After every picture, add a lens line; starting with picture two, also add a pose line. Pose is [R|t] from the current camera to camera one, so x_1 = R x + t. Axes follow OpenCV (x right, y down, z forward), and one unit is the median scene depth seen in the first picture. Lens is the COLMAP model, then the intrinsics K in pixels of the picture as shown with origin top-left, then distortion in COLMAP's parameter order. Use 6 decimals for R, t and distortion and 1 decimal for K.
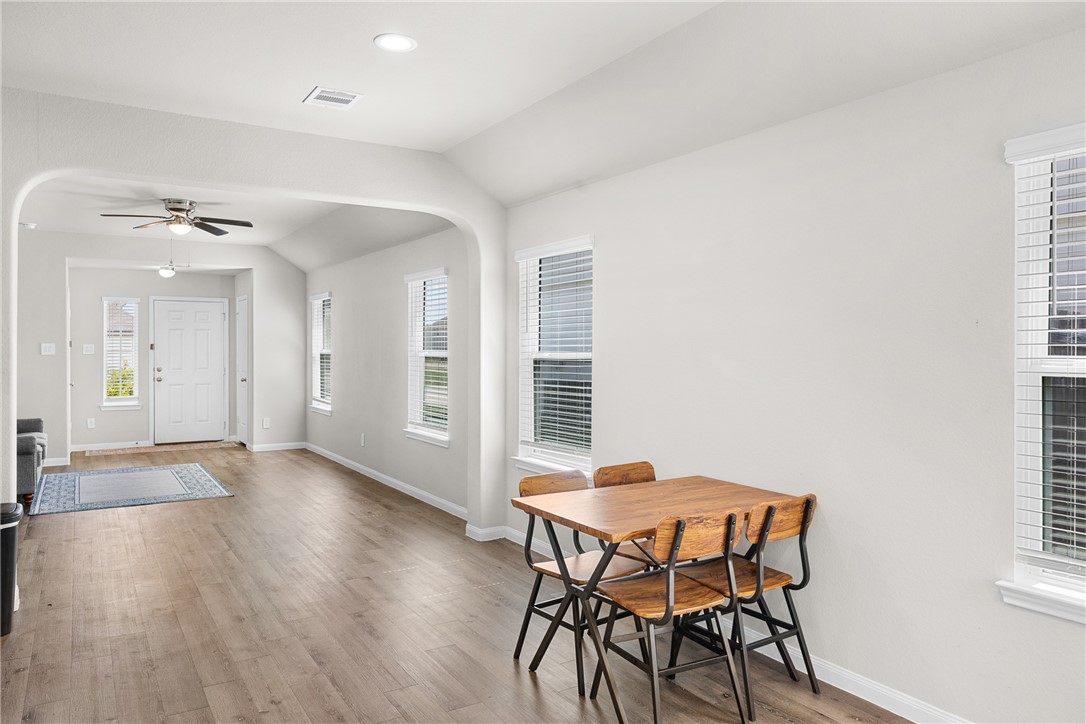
lens RADIAL K [[746.9, 0, 543.0], [0, 746.9, 362.0], [0, 0, 1]] dist [-0.001479, -0.000141]
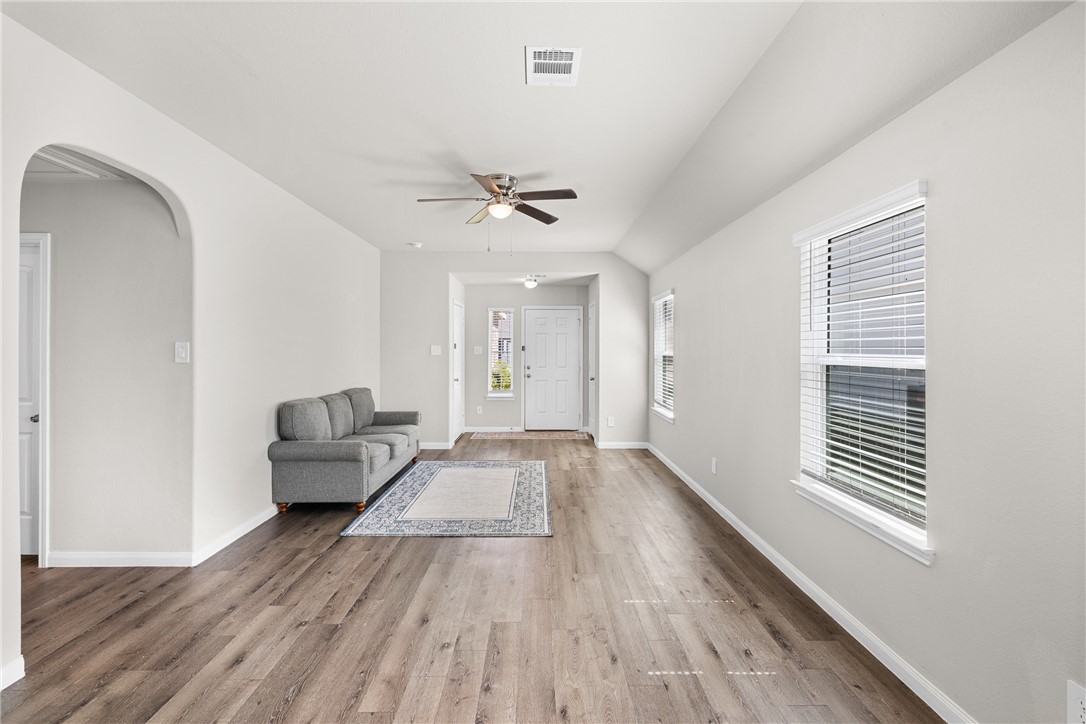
lens RADIAL K [[462.7, 0, 544.5], [0, 462.7, 346.8], [0, 0, 1]] dist [-0.001163, -0.000068]
pose [[0.856948, -0.002526, -0.515397, -0.118086], [-0.009471, 0.999742, -0.020648, -0.008521], [0.515317, 0.022575, 0.856703, 0.400981]]
